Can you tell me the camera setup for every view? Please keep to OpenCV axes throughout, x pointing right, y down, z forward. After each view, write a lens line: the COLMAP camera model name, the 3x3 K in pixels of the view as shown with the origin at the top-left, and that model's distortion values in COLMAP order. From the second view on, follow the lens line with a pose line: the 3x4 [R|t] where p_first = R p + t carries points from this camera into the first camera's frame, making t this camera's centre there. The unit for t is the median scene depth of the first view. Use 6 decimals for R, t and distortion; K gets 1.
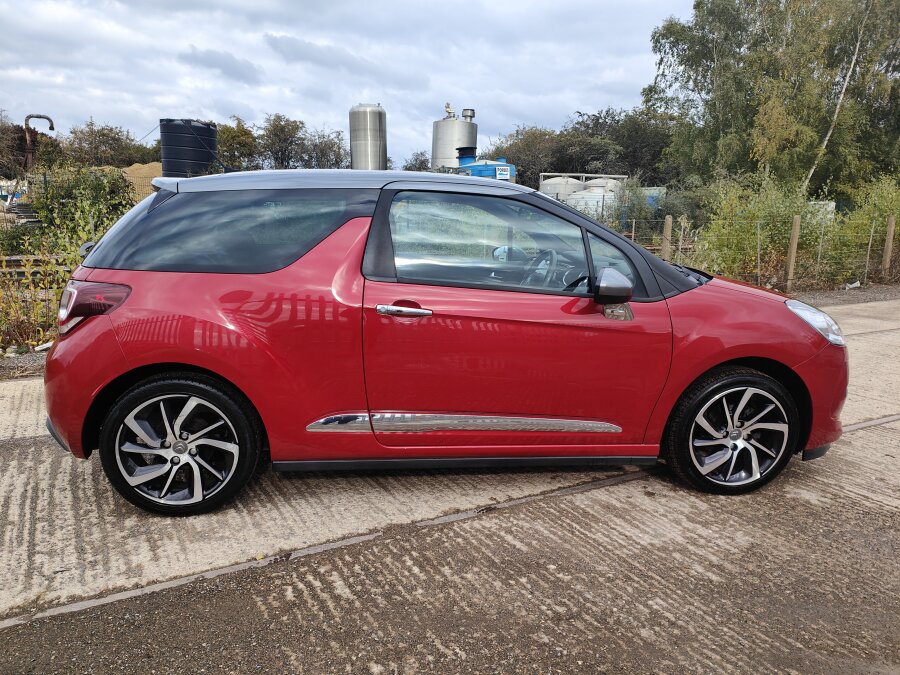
lens RADIAL K [[674.7, 0, 448.8], [0, 674.7, 357.3], [0, 0, 1]] dist [0.155054, -0.181662]
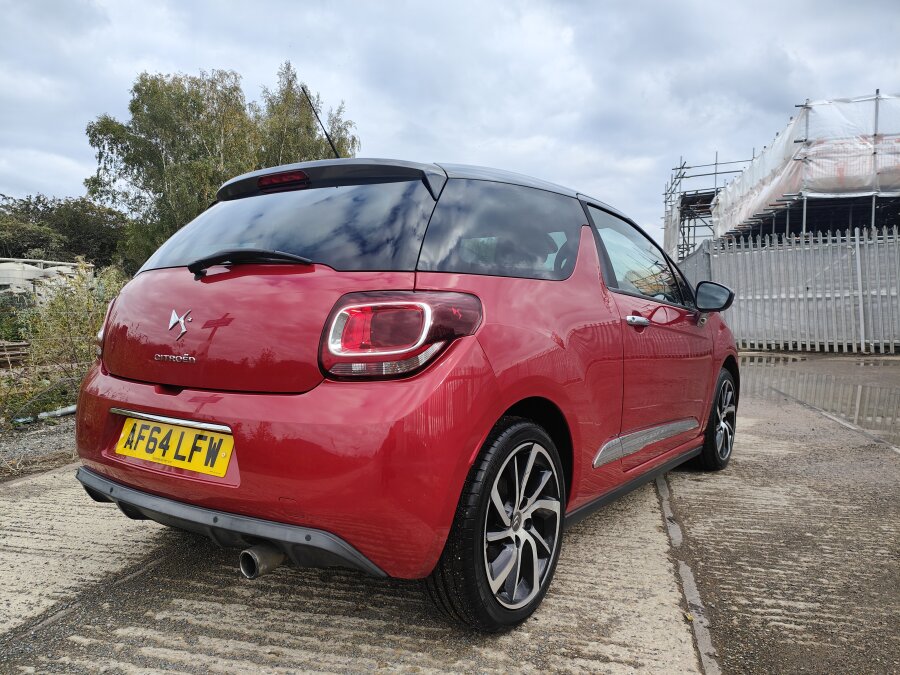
lens RADIAL K [[658.7, 0, 432.1], [0, 658.7, 360.2], [0, 0, 1]] dist [0.129384, -0.144574]
pose [[0.688474, -0.070195, 0.721856, -0.933929], [0.166363, 0.984051, -0.062977, -0.004082], [-0.705923, 0.163448, 0.689172, 0.560643]]
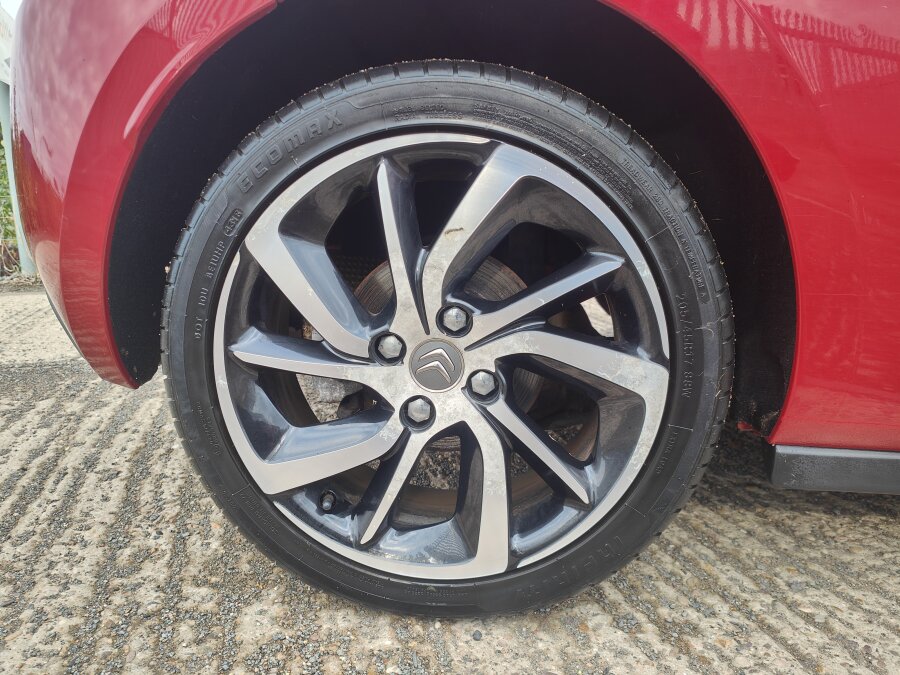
lens RADIAL K [[658.7, 0, 432.1], [0, 658.7, 360.2], [0, 0, 1]] dist [0.129384, -0.144574]
pose [[0.973555, 0.042516, -0.224462, -0.335102], [-0.037567, 0.998949, 0.026273, 0.123073], [0.225343, -0.017146, 0.974129, 0.754293]]
